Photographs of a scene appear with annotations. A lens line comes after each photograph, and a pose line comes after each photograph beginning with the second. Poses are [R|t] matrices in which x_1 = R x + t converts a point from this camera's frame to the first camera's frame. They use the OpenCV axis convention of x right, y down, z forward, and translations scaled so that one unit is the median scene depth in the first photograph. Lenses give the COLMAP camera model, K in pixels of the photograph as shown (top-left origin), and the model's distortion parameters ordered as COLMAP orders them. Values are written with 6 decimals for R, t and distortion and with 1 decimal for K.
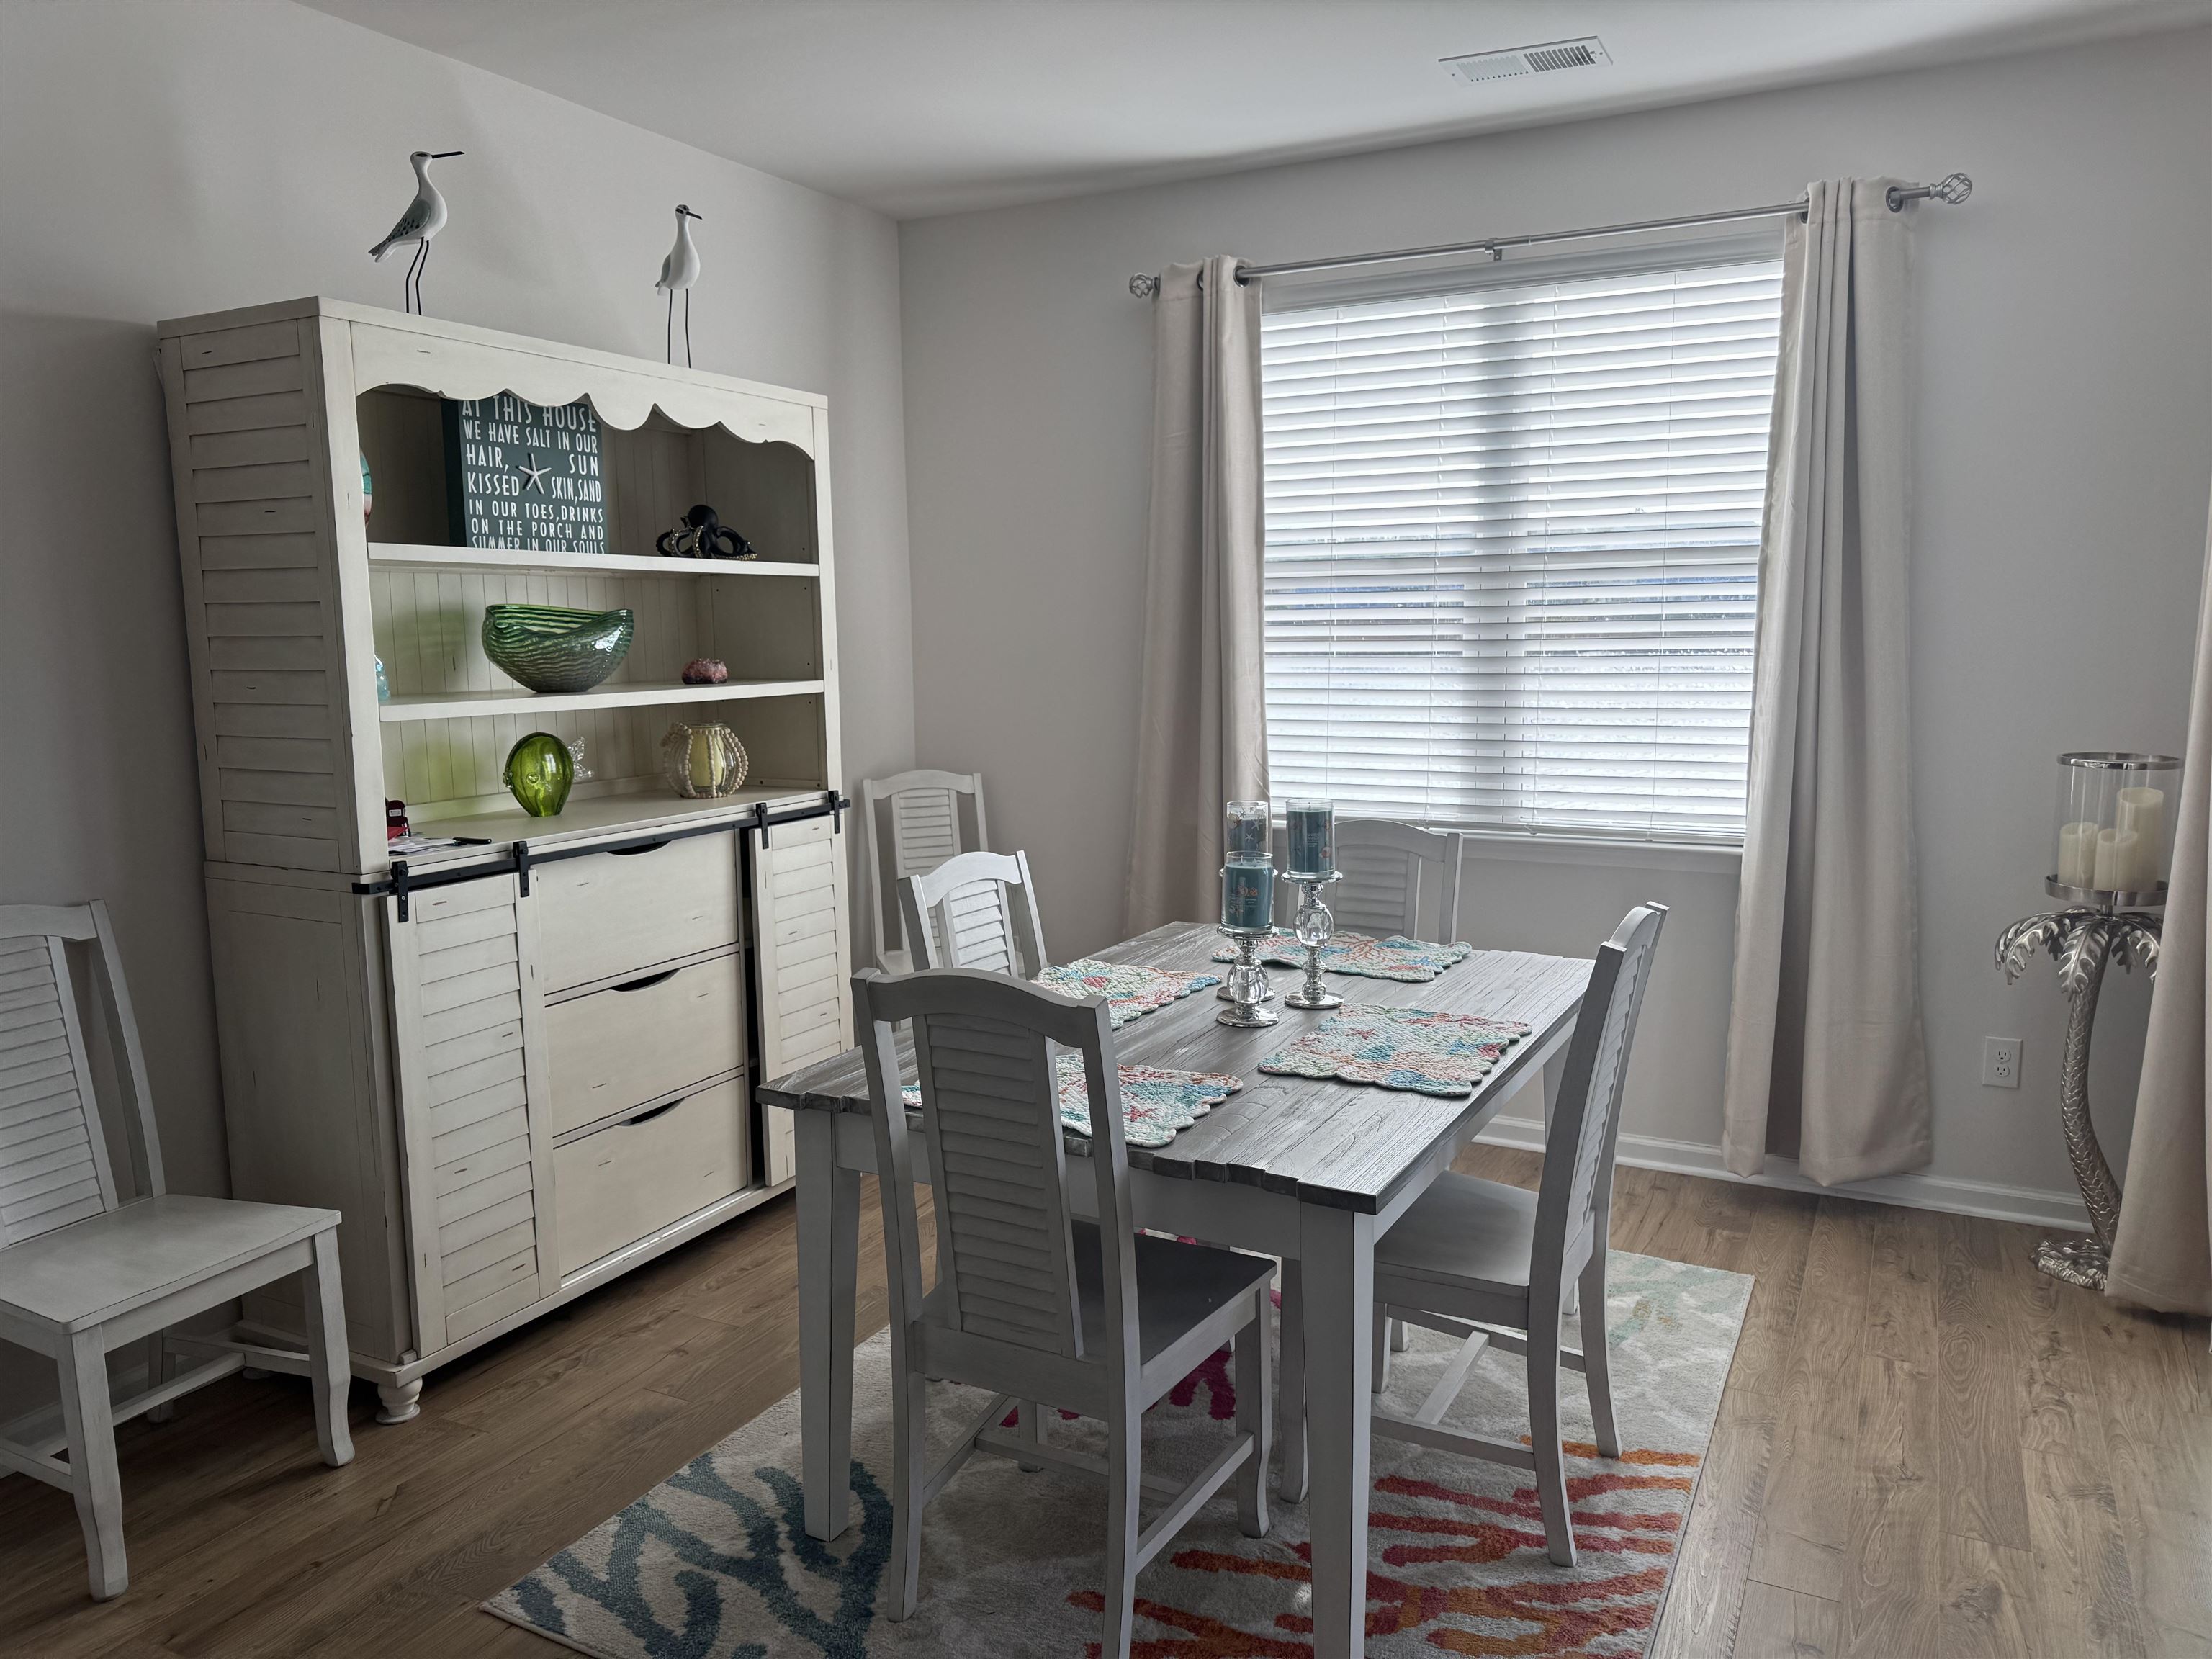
lens RADIAL K [[1577.1, 0, 1100.9], [0, 1577.1, 829.9], [0, 0, 1]] dist [0.024484, -0.022379]
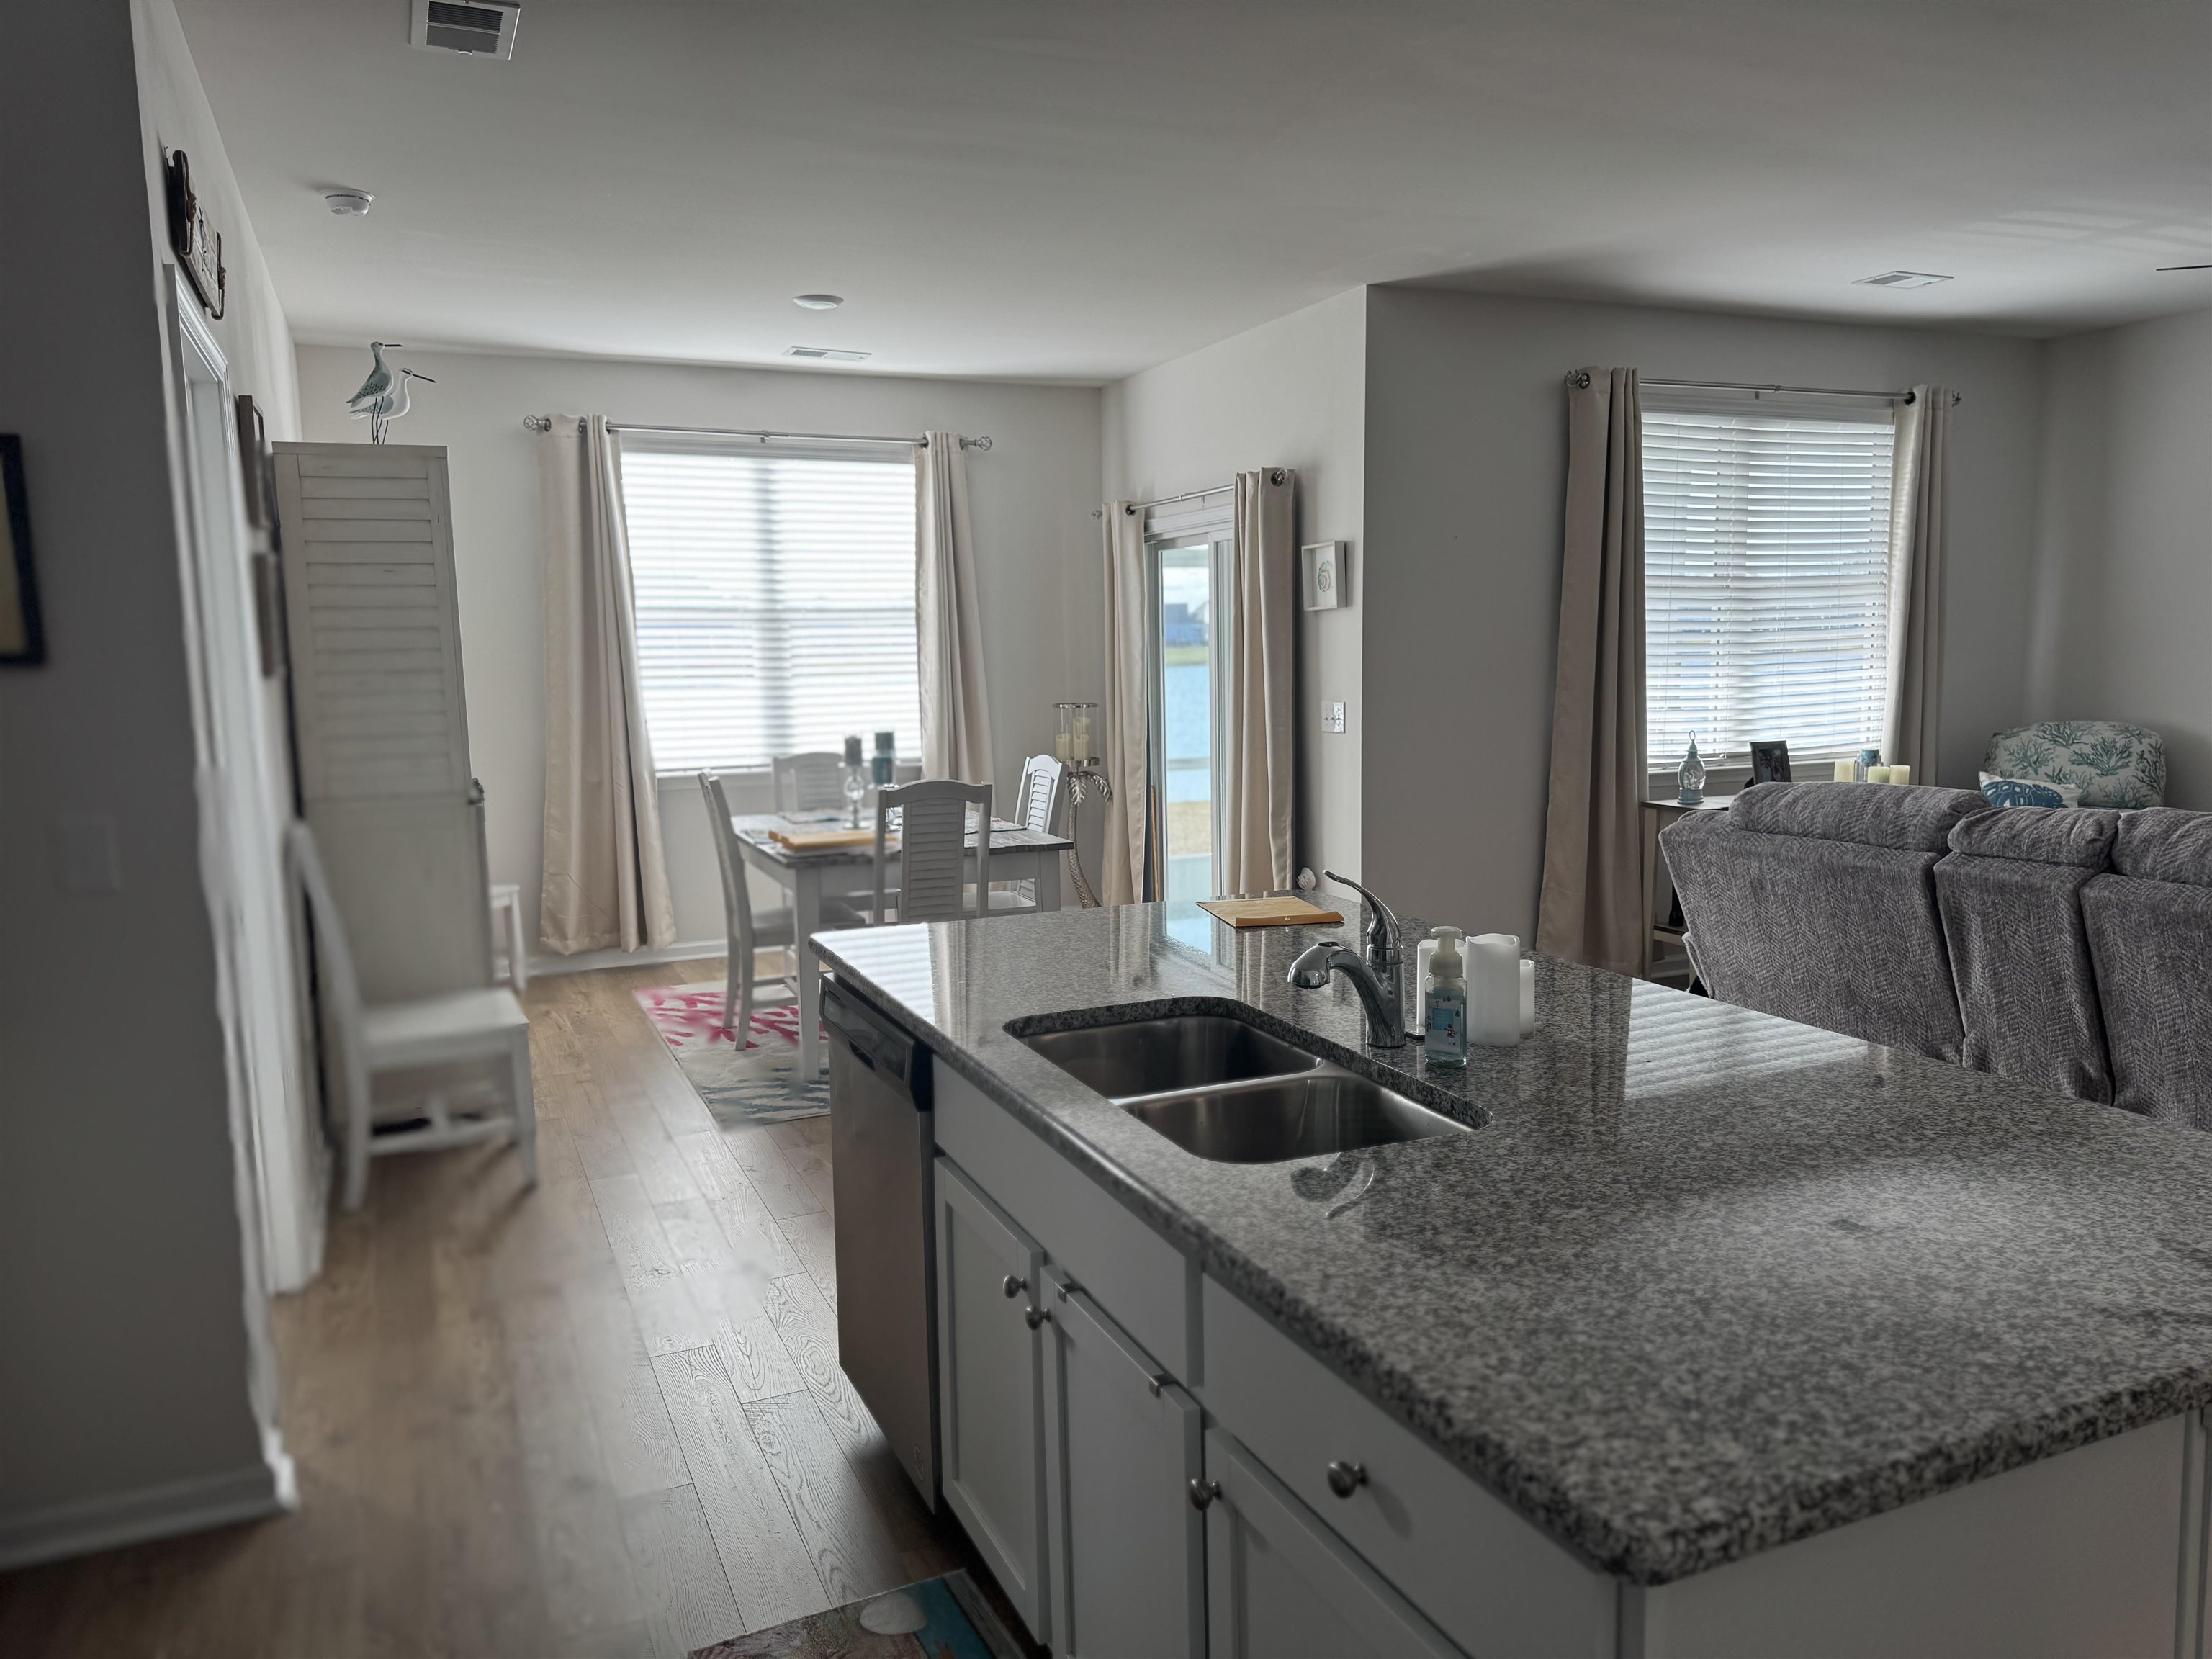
lens RADIAL K [[1569.5, 0, 1106.1], [0, 1569.5, 837.6], [0, 0, 1]] dist [0.054601, -0.070046]
pose [[0.627887, -0.095572, 0.772414, -1.184908], [0.112436, 0.993160, 0.031488, 0.086480], [-0.770140, 0.067076, 0.634338, -0.494604]]
